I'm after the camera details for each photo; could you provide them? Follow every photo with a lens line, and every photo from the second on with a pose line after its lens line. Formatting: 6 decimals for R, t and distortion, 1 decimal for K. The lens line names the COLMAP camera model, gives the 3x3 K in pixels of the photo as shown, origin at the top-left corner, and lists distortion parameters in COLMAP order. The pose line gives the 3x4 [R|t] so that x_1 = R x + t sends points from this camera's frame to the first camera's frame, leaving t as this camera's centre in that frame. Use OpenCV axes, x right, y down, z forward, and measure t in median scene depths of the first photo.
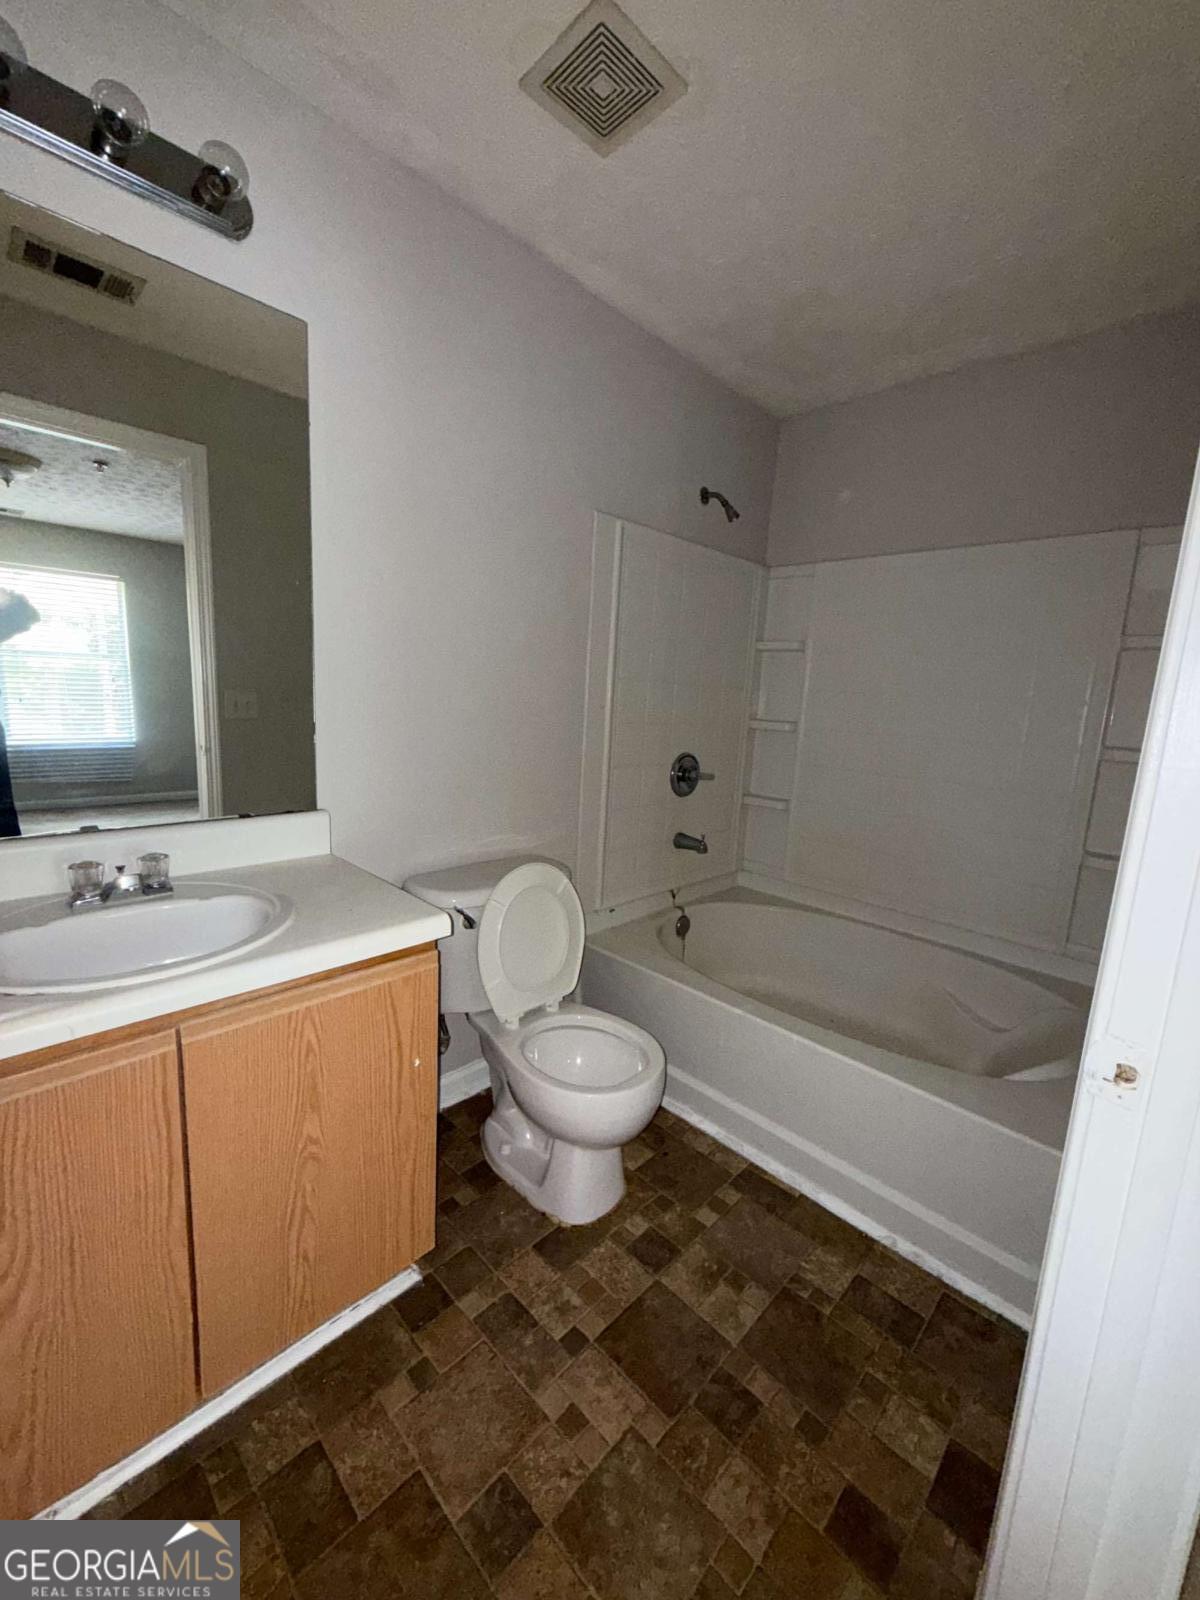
lens RADIAL K [[642.3, 0, 600.8], [0, 642.3, 792.9], [0, 0, 1]] dist [-0.000111, 0.000599]
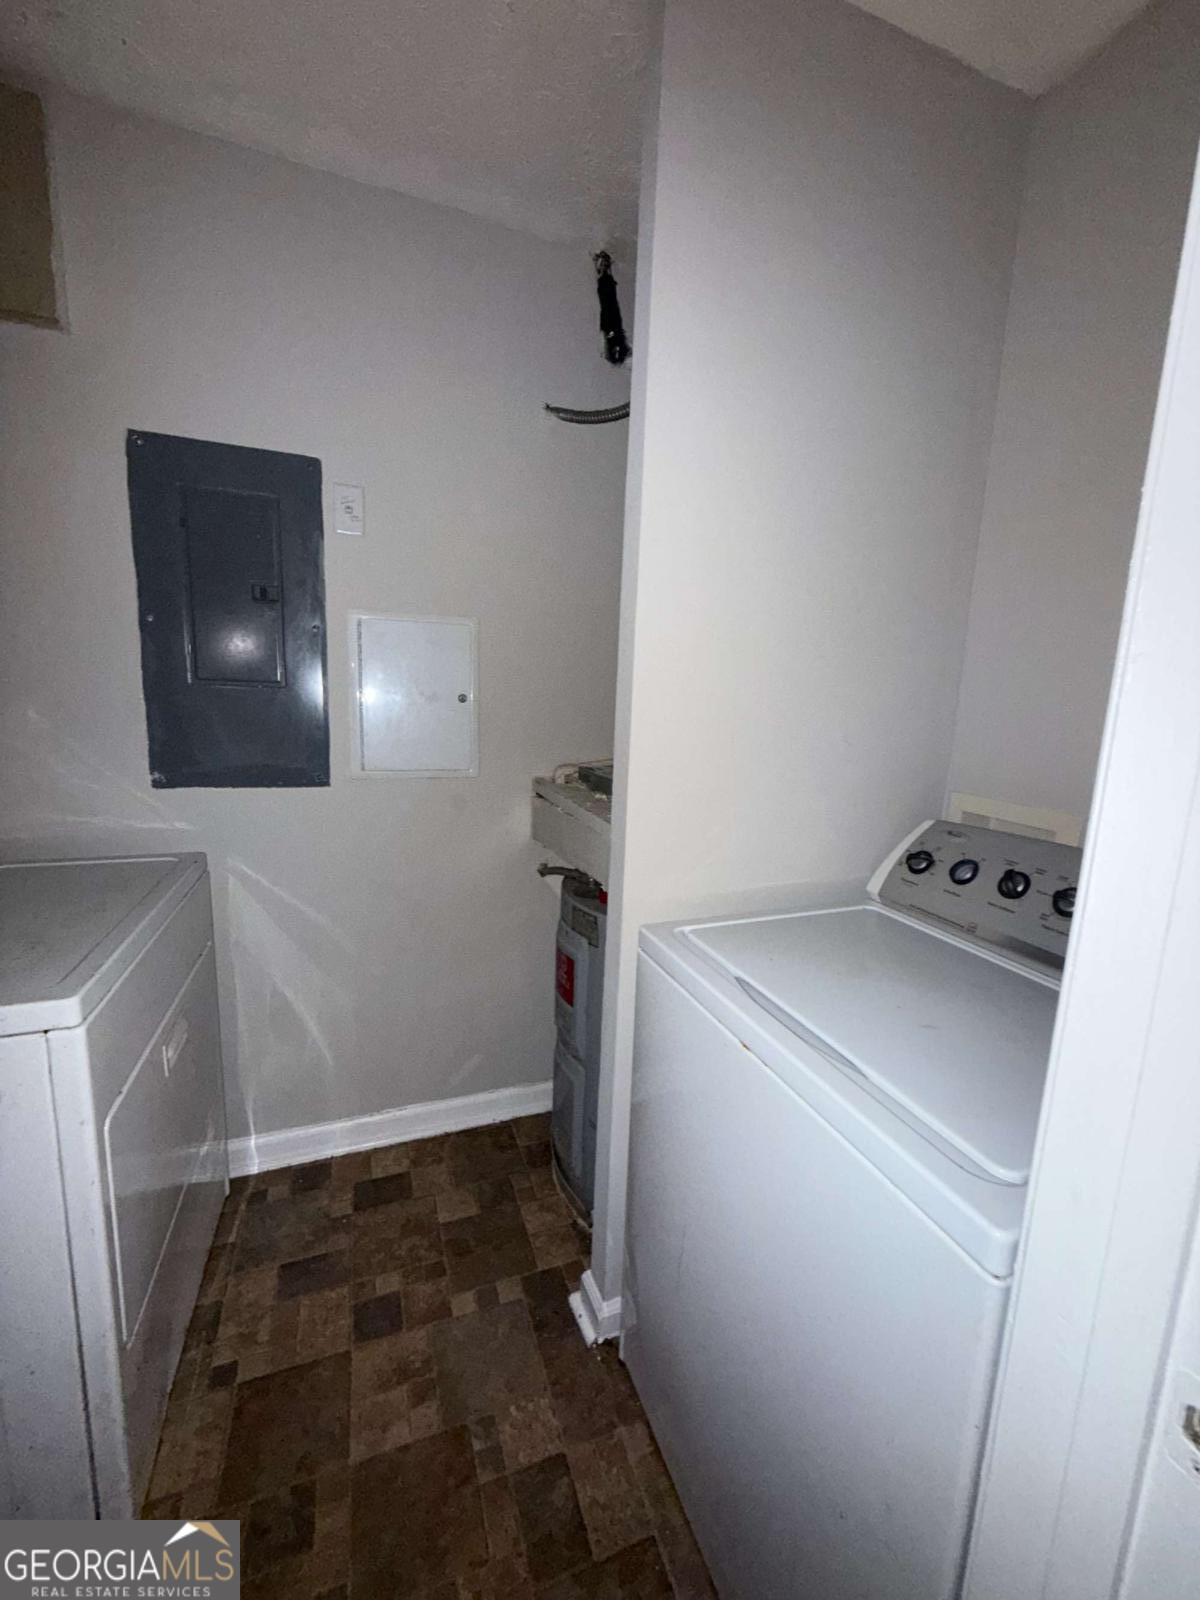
lens RADIAL K [[635.2, 0, 600.0], [0, 635.2, 800.0], [0, 0, 1]] dist [-0.001485, 0.000441]
pose [[0.908488, 0.062457, -0.413218, 0.757684], [-0.066530, 0.997774, 0.004541, -0.044910], [0.412582, 0.023366, 0.910621, 0.325992]]
